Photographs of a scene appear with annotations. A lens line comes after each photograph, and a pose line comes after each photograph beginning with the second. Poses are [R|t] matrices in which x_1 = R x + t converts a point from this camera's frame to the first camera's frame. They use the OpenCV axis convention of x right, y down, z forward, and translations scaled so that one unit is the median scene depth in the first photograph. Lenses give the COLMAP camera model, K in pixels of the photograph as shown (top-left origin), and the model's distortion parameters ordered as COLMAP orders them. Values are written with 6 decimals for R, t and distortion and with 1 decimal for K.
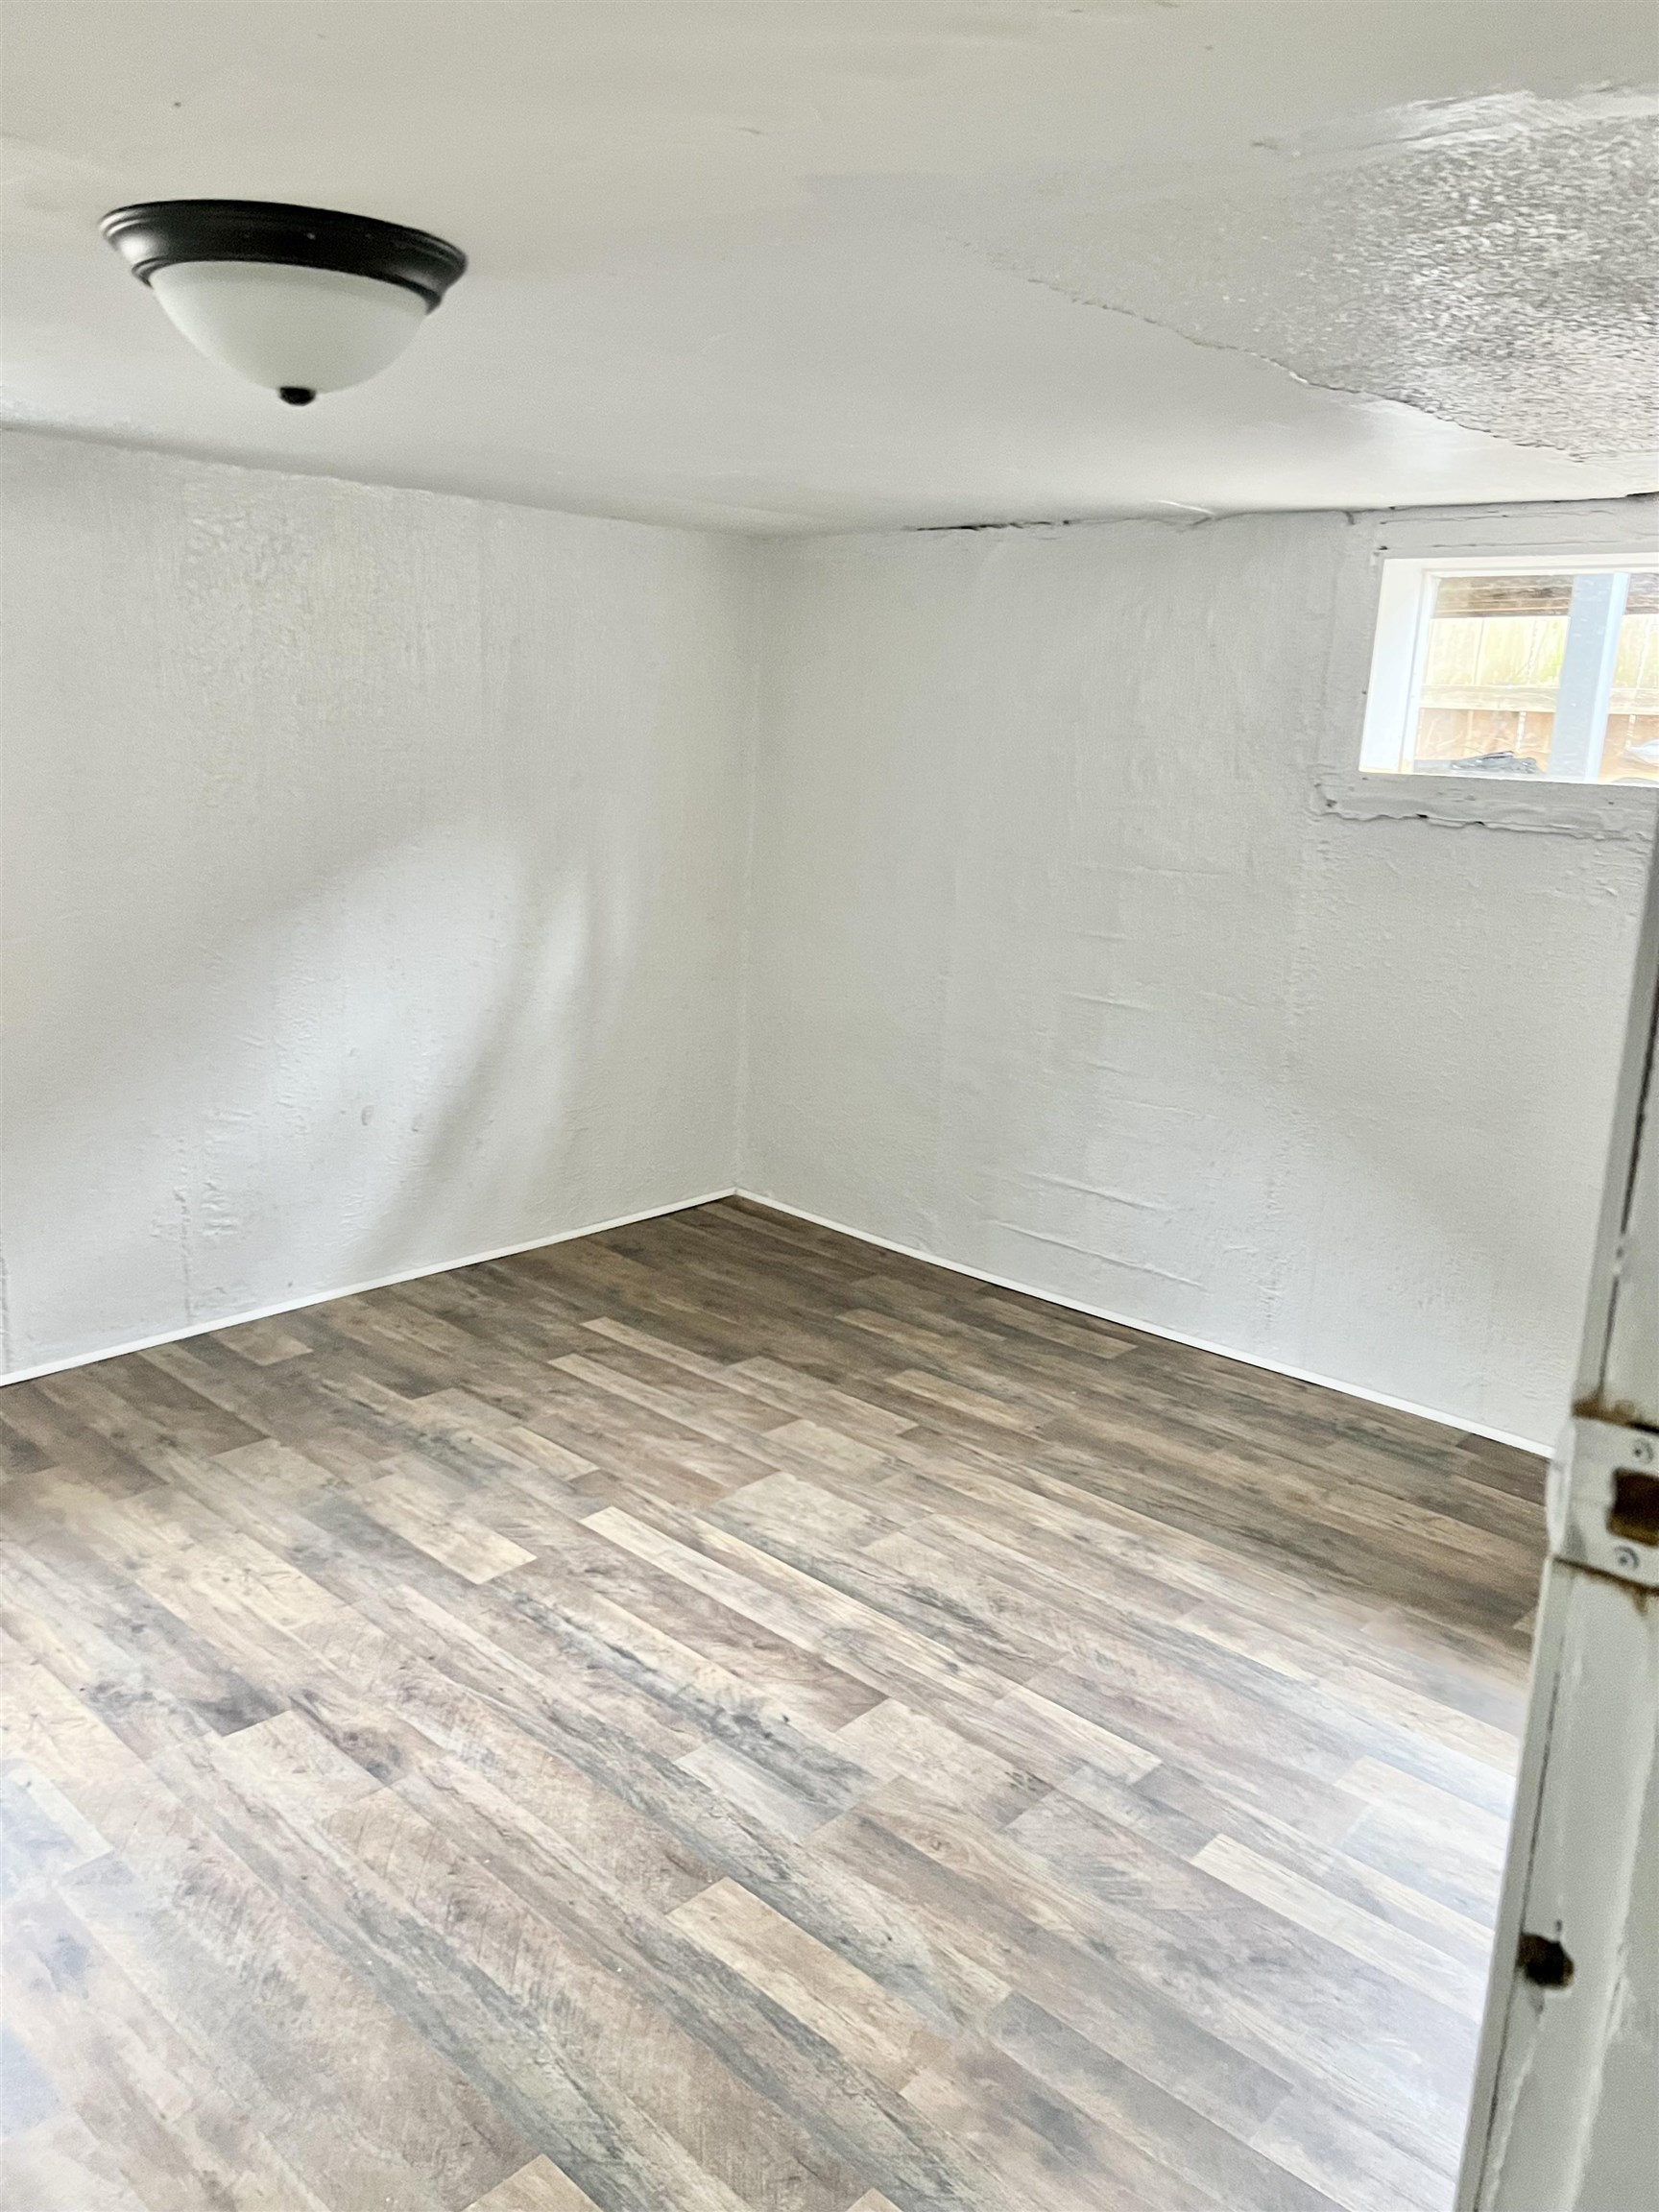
lens RADIAL K [[1705.9, 0, 829.5], [0, 1705.9, 1106.0], [0, 0, 1]] dist [0.007636, -0.002410]
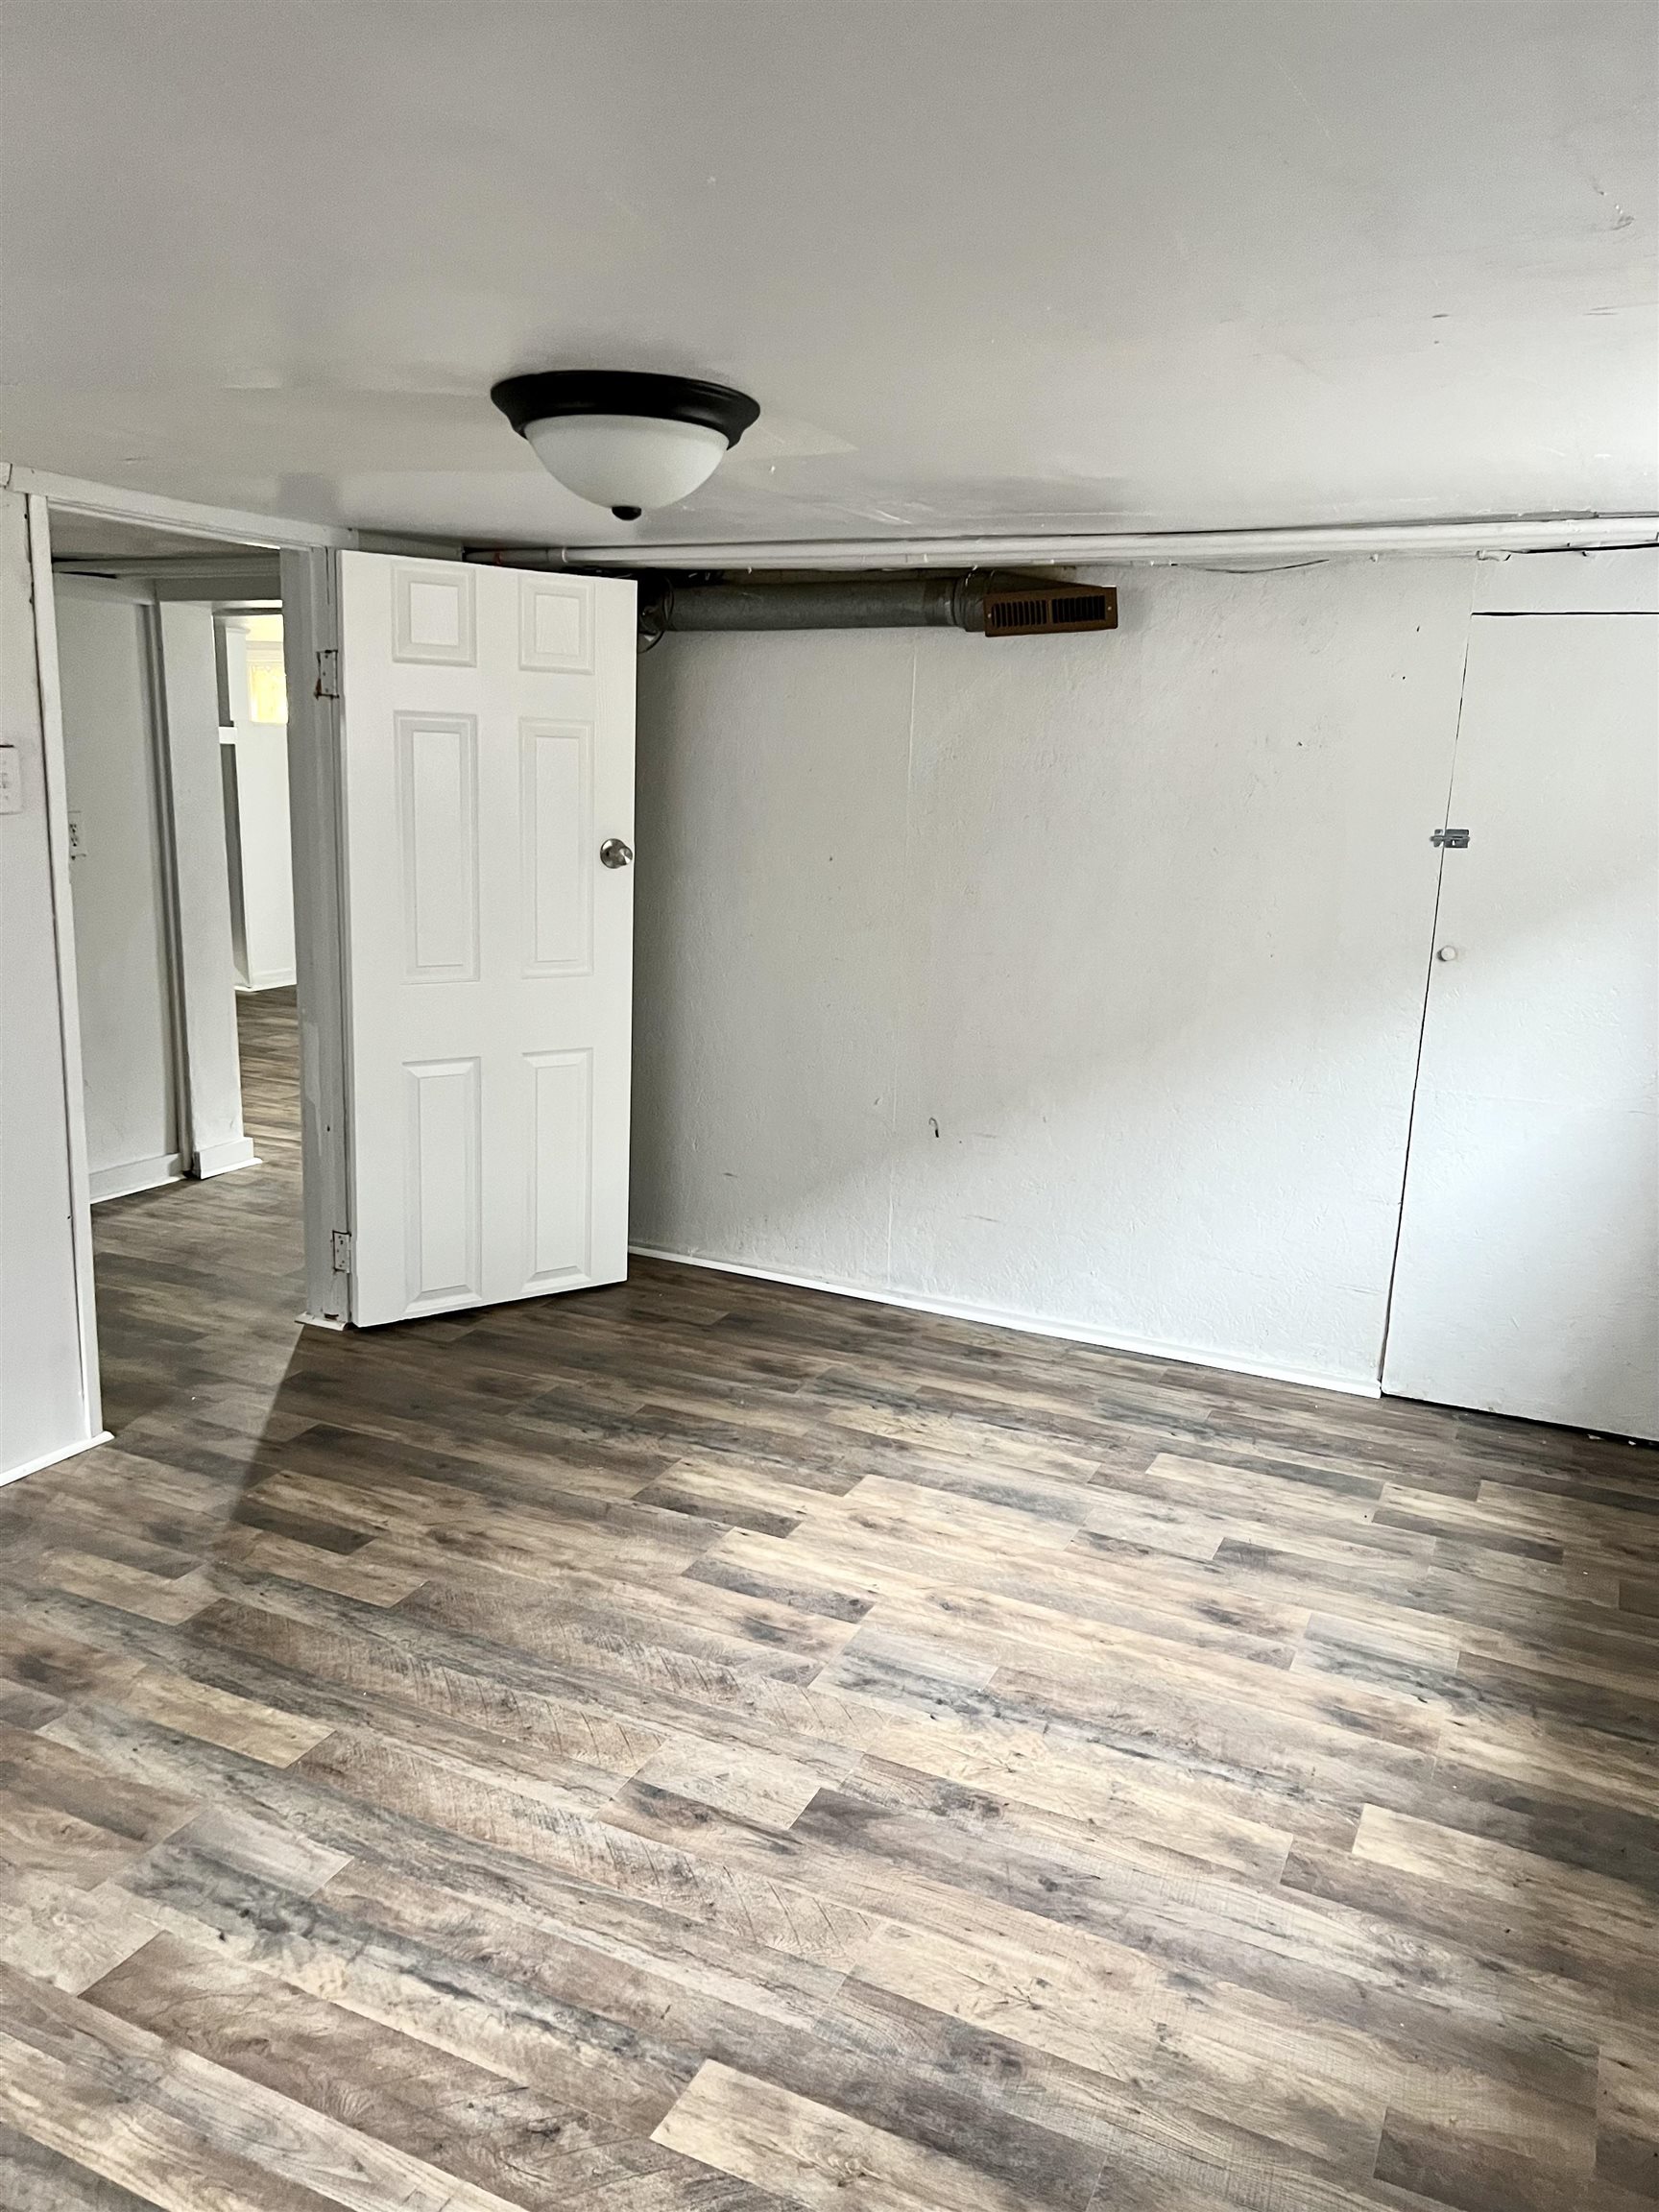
lens RADIAL K [[1705.9, 0, 829.5], [0, 1705.9, 1106.0], [0, 0, 1]] dist [0.007636, -0.002410]
pose [[-0.954490, -0.016358, -0.297795, -0.053649], [-0.139649, 0.906786, 0.397790, -0.380191], [0.263530, 0.421273, -0.867802, 1.653560]]
